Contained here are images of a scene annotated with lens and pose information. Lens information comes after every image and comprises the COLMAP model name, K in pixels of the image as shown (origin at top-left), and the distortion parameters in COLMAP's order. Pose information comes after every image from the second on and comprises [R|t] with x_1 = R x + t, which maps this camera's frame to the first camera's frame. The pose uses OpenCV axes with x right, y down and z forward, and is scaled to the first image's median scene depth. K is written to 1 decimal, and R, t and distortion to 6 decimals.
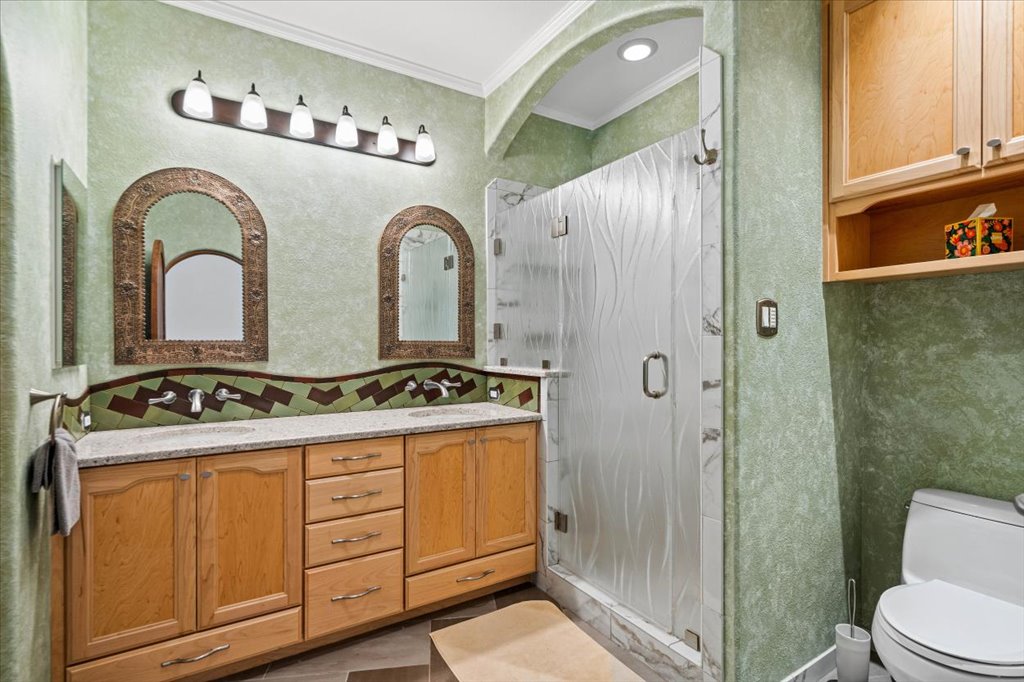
lens RADIAL K [[493.9, 0, 517.0], [0, 493.9, 342.3], [0, 0, 1]] dist [0.000758, 0.000044]
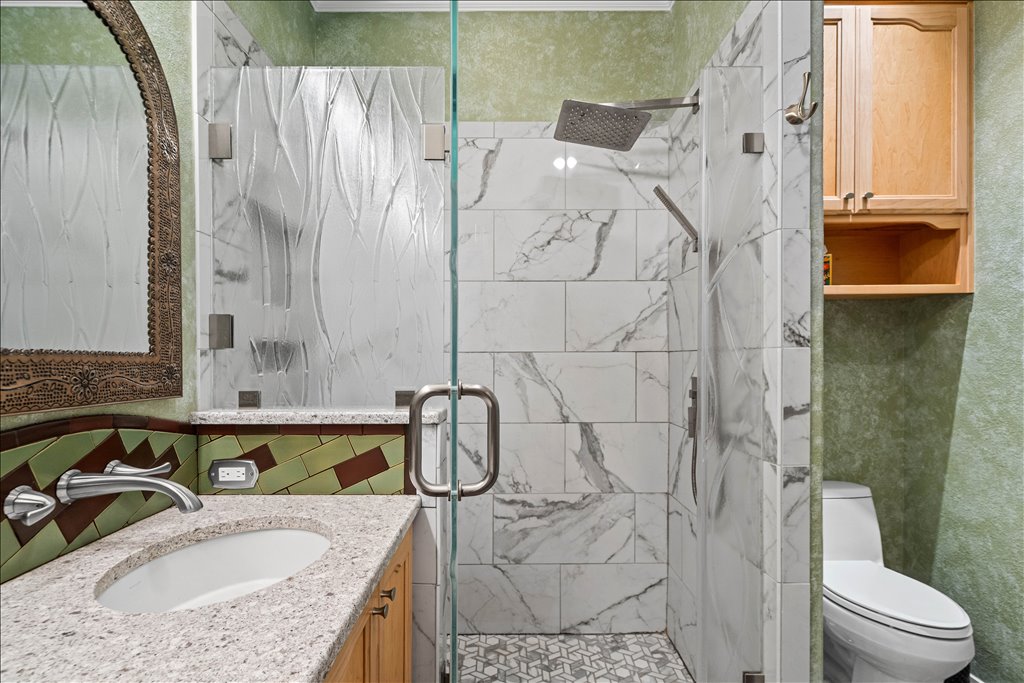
lens RADIAL K [[493.9, 0, 495.5], [0, 493.9, 361.6], [0, 0, 1]] dist [0.000758, 0.000044]
pose [[0.533210, -0.006976, 0.845954, -0.305473], [0.001268, 0.999971, 0.007447, 0.001487], [-0.845982, -0.002898, 0.533204, 0.589475]]
